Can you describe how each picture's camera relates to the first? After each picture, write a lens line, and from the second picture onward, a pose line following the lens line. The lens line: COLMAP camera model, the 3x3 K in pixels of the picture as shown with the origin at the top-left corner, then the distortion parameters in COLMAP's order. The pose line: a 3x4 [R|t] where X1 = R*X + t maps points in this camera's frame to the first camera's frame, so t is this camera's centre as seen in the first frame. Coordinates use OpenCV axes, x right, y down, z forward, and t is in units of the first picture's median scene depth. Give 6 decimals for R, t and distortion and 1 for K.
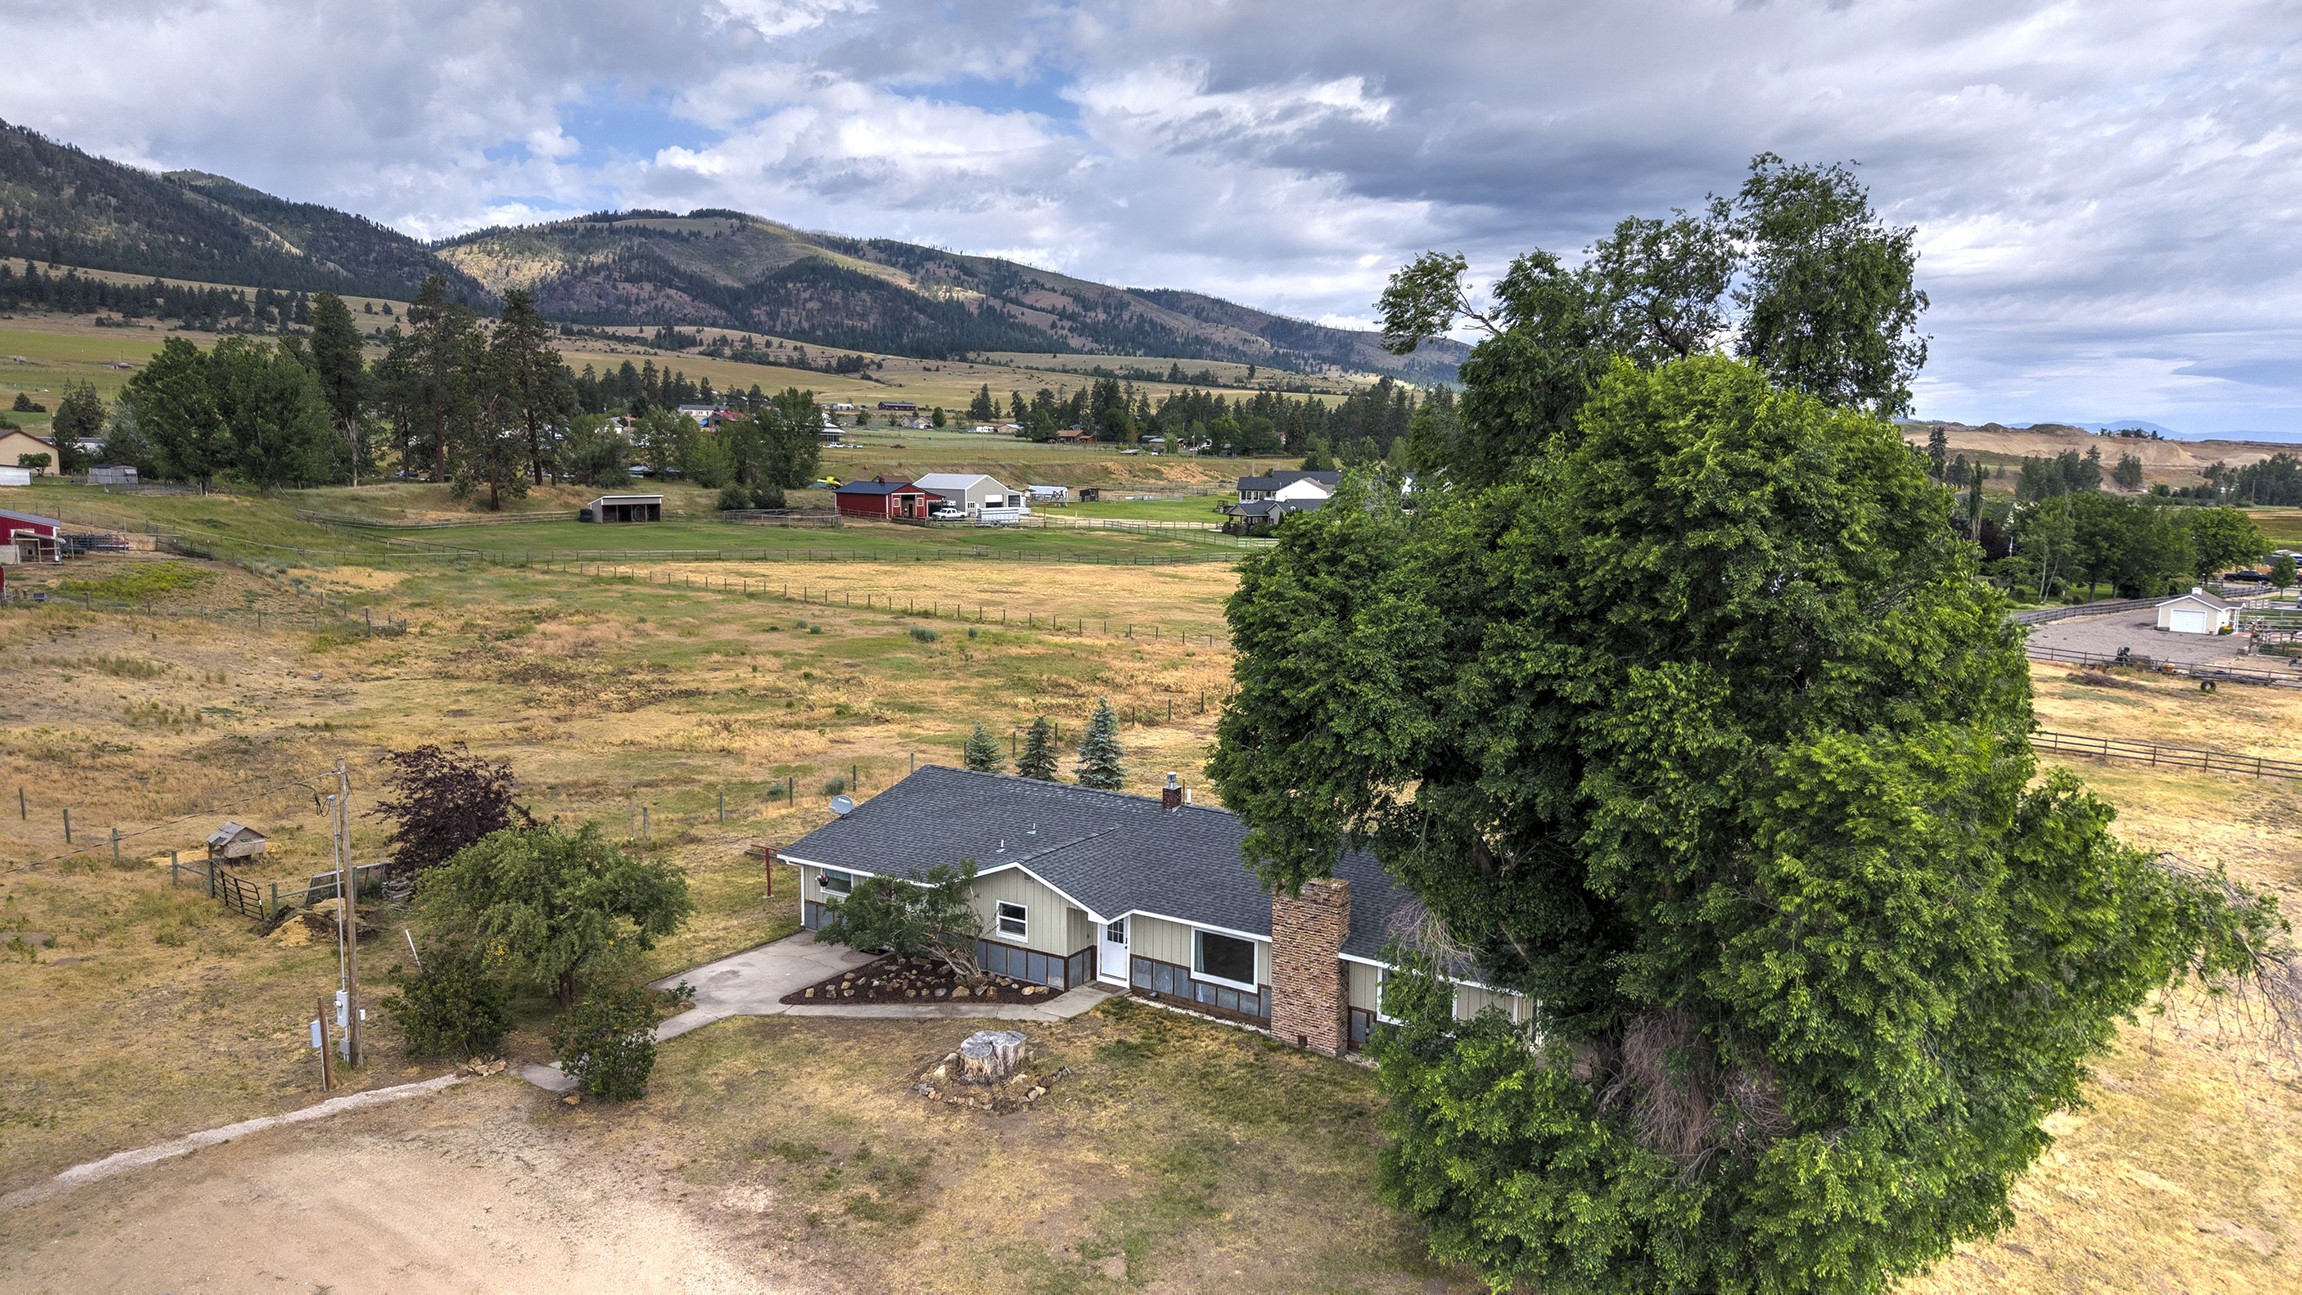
lens RADIAL K [[1525.0, 0, 1161.0], [0, 1525.0, 667.8], [0, 0, 1]] dist [0.024450, -0.027343]
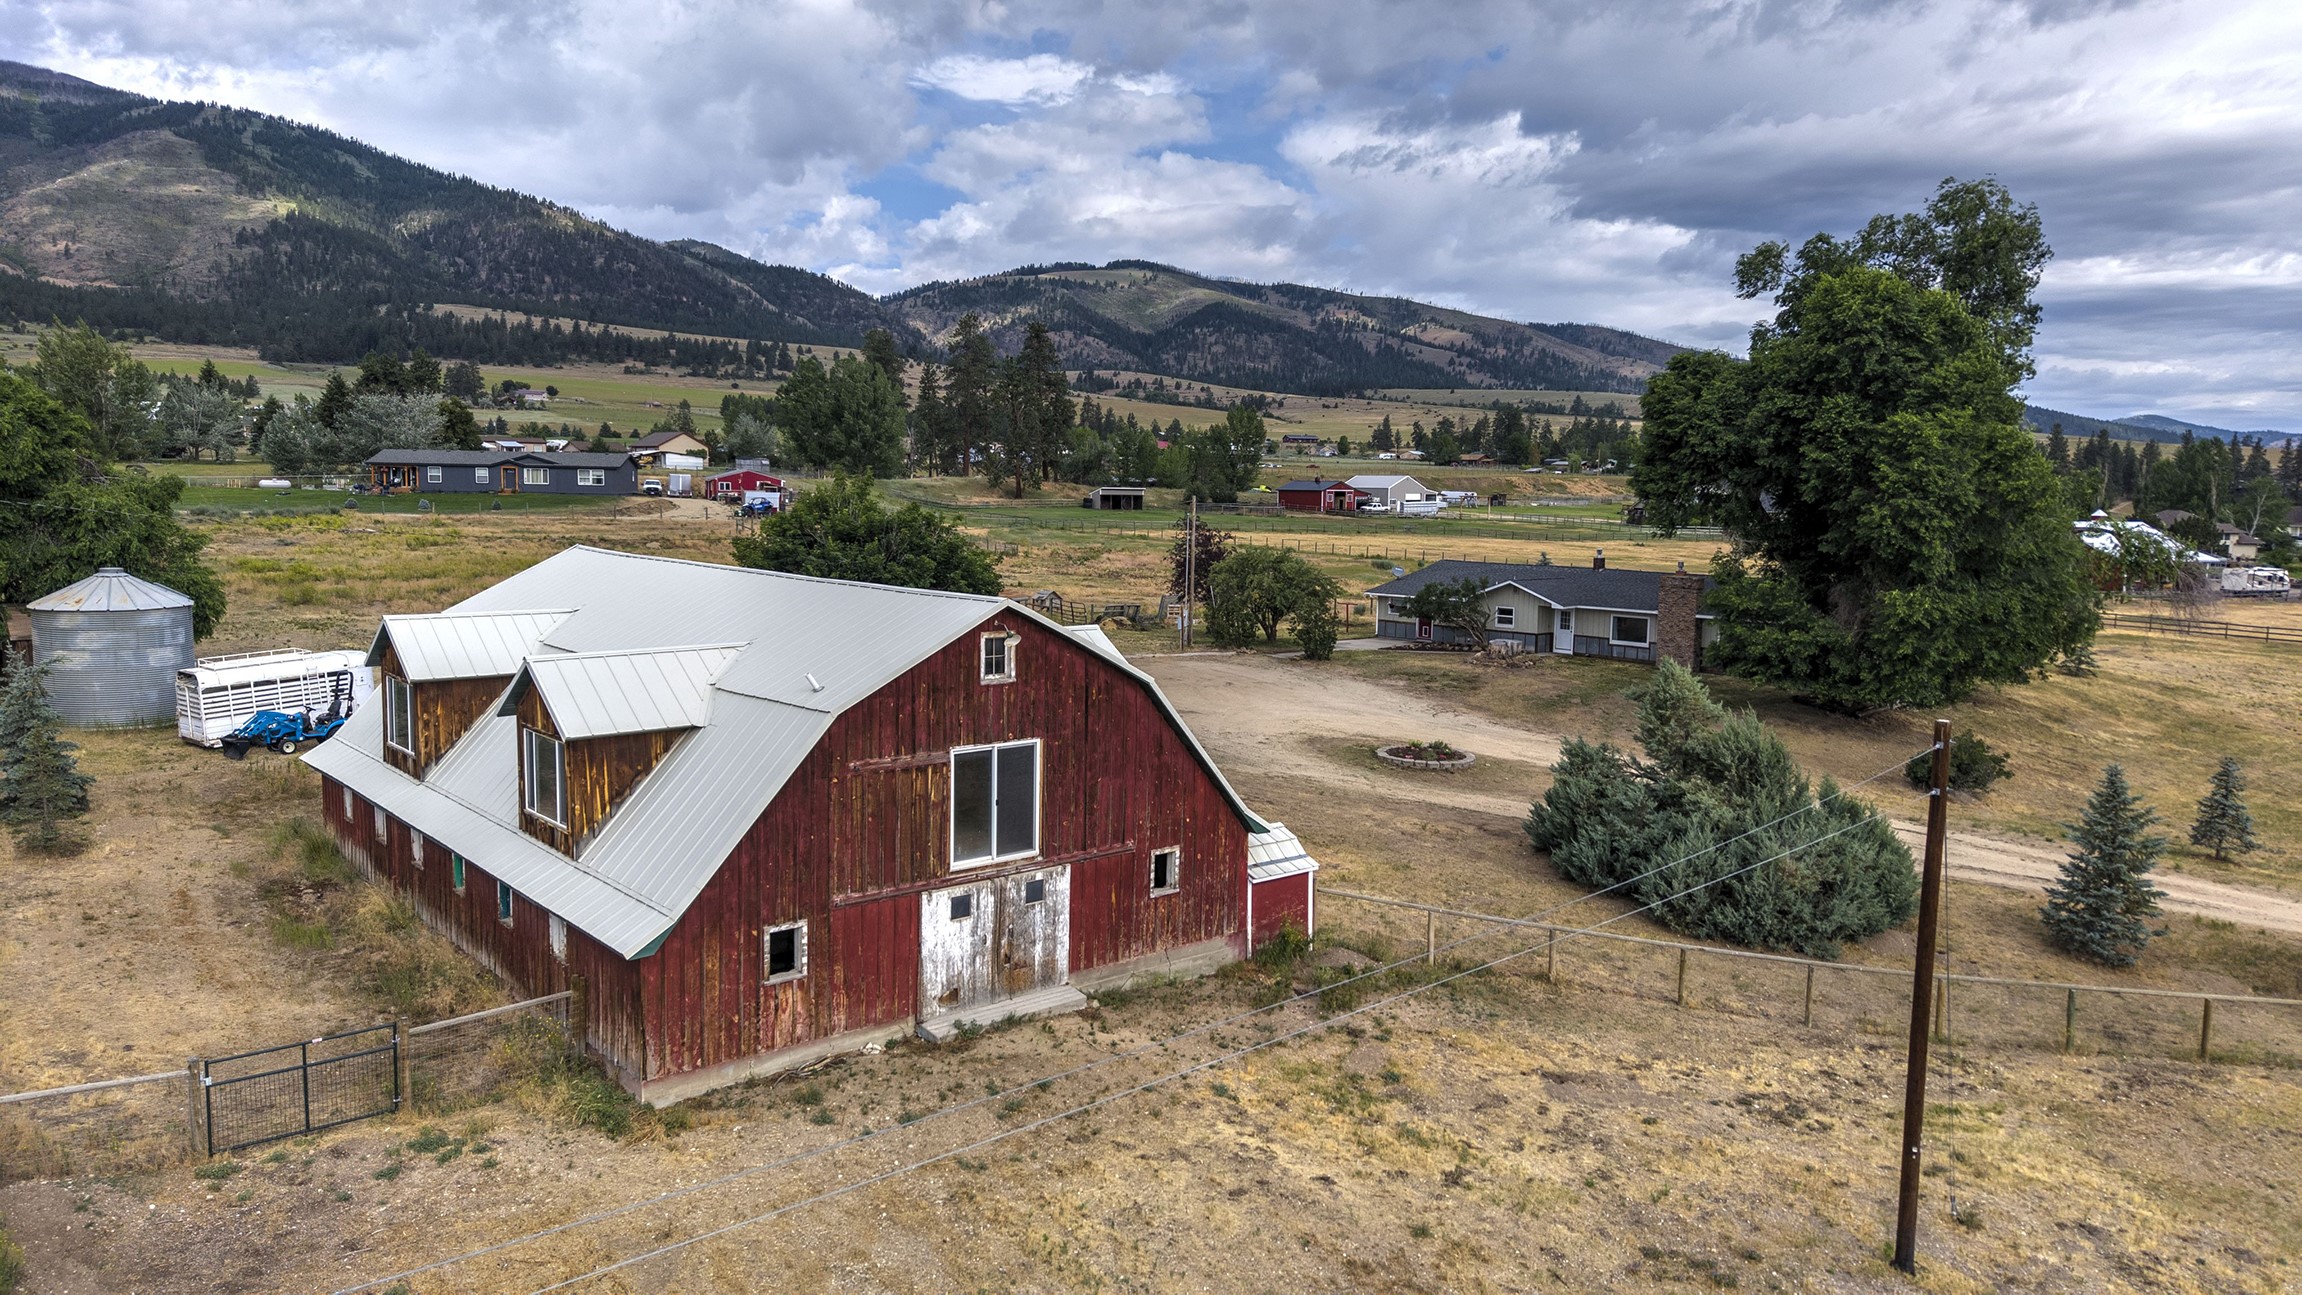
lens RADIAL K [[1525.0, 0, 1157.6], [0, 1525.0, 669.9], [0, 0, 1]] dist [0.024450, -0.027343]
pose [[0.967748, 0.034526, -0.249542, -0.006592], [-0.040373, 0.999016, -0.018348, 0.040438], [0.248663, 0.027831, 0.968190, -0.123581]]
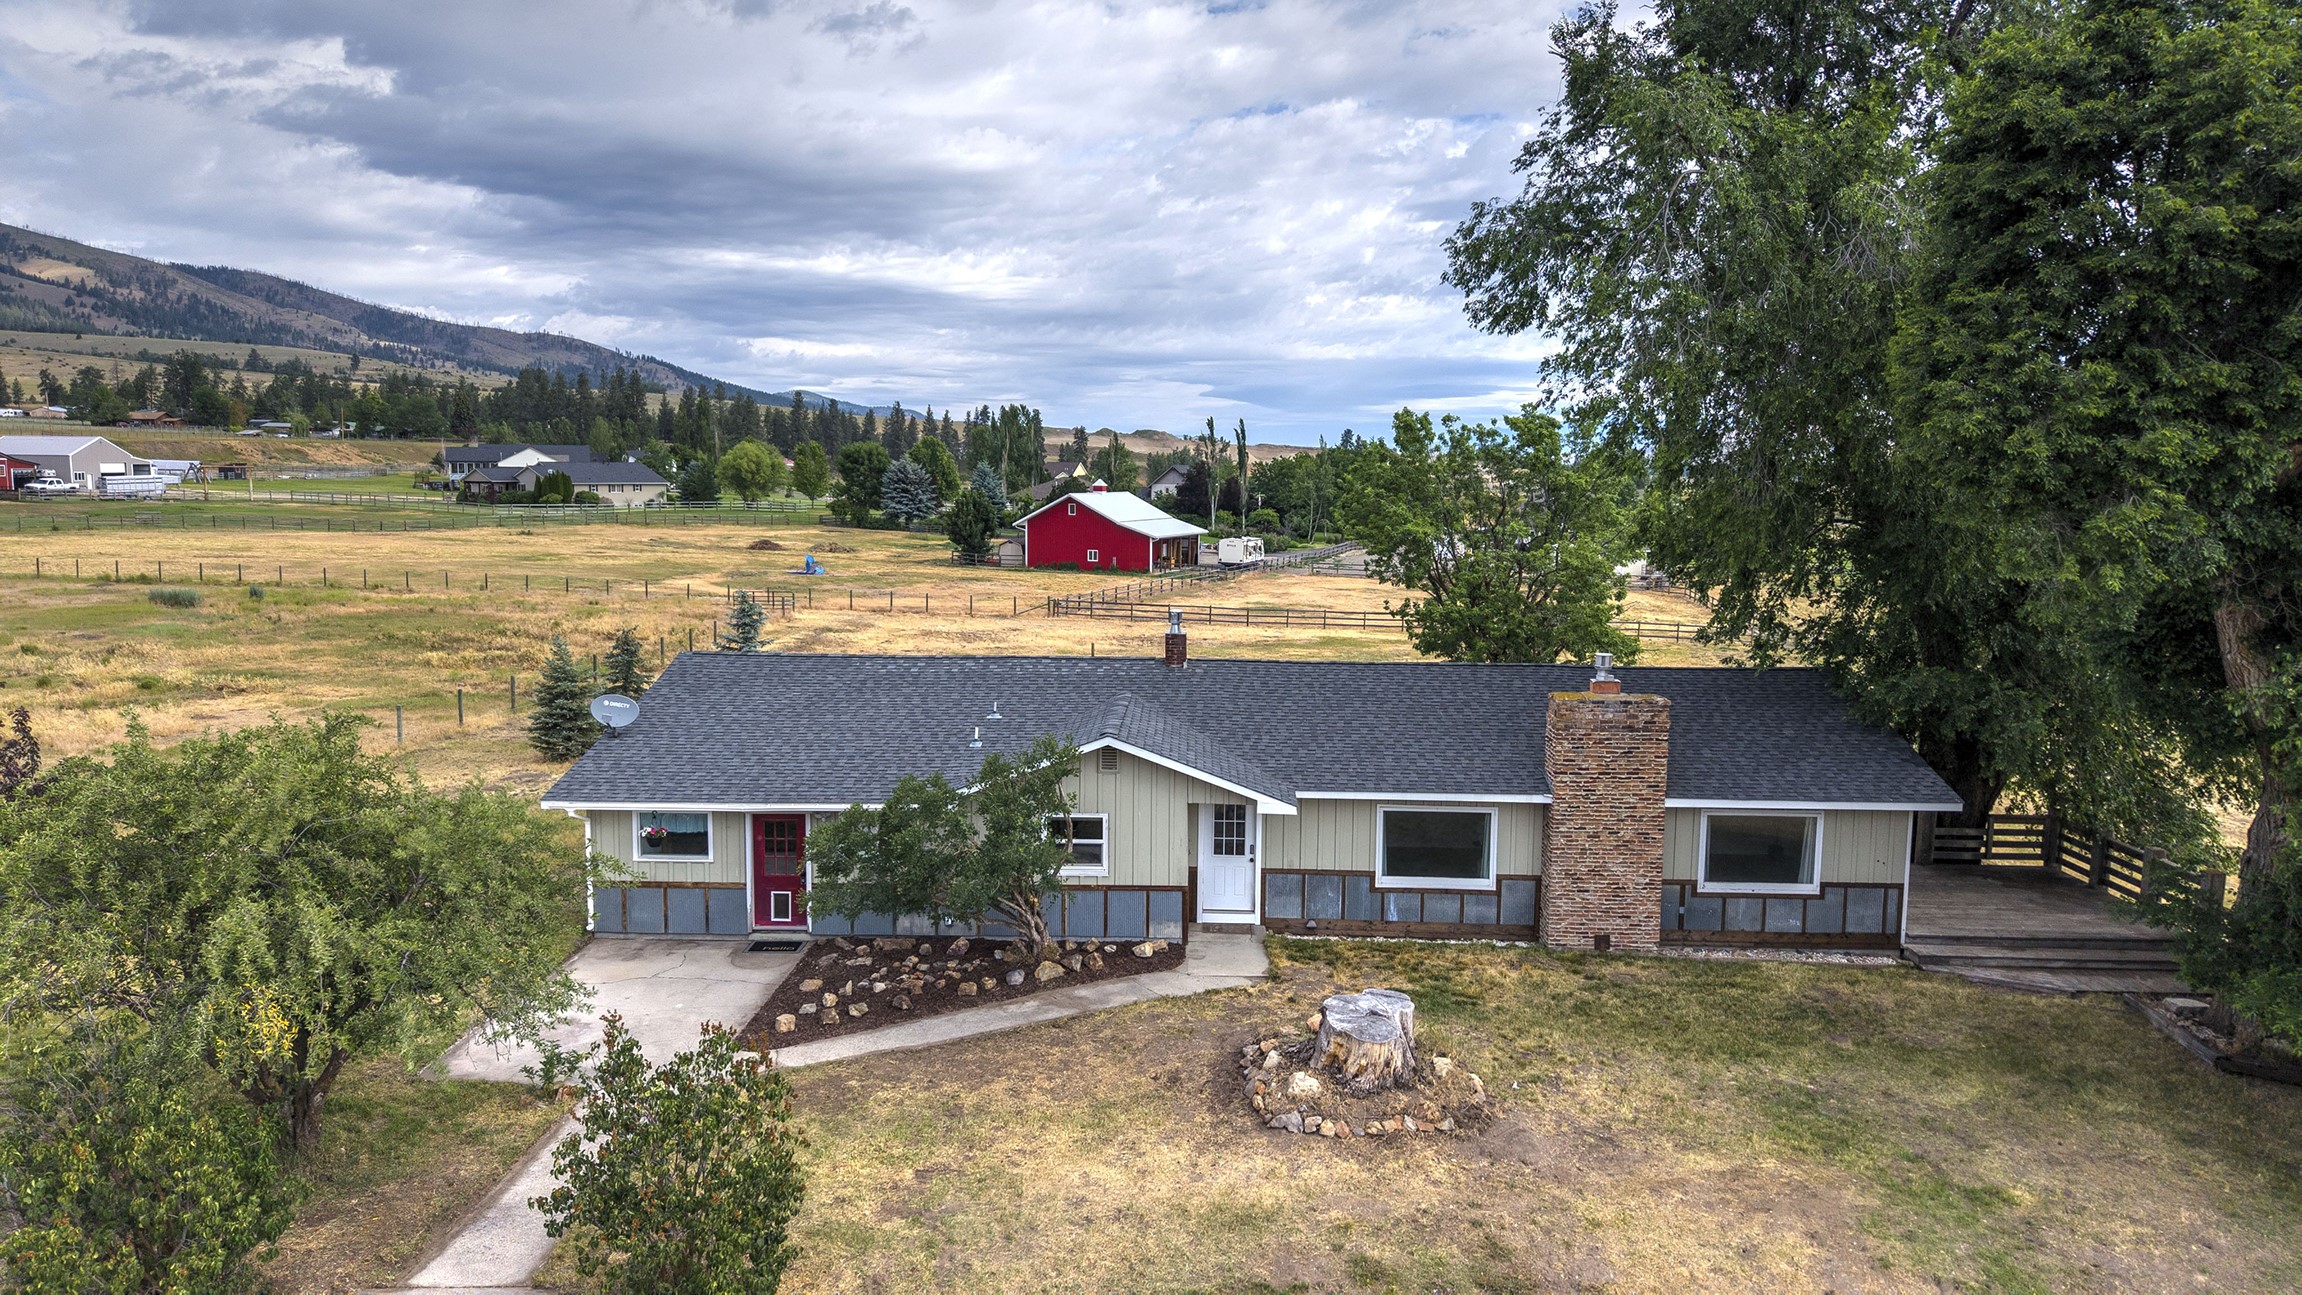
lens RADIAL K [[1525.0, 0, 1151.1], [0, 1525.0, 654.7], [0, 0, 1]] dist [0.024450, -0.027343]
pose [[0.858062, -0.065193, 0.509391, -0.054039], [0.072081, 0.997379, 0.006228, 0.013242], [-0.508462, 0.031373, 0.860513, 0.068813]]
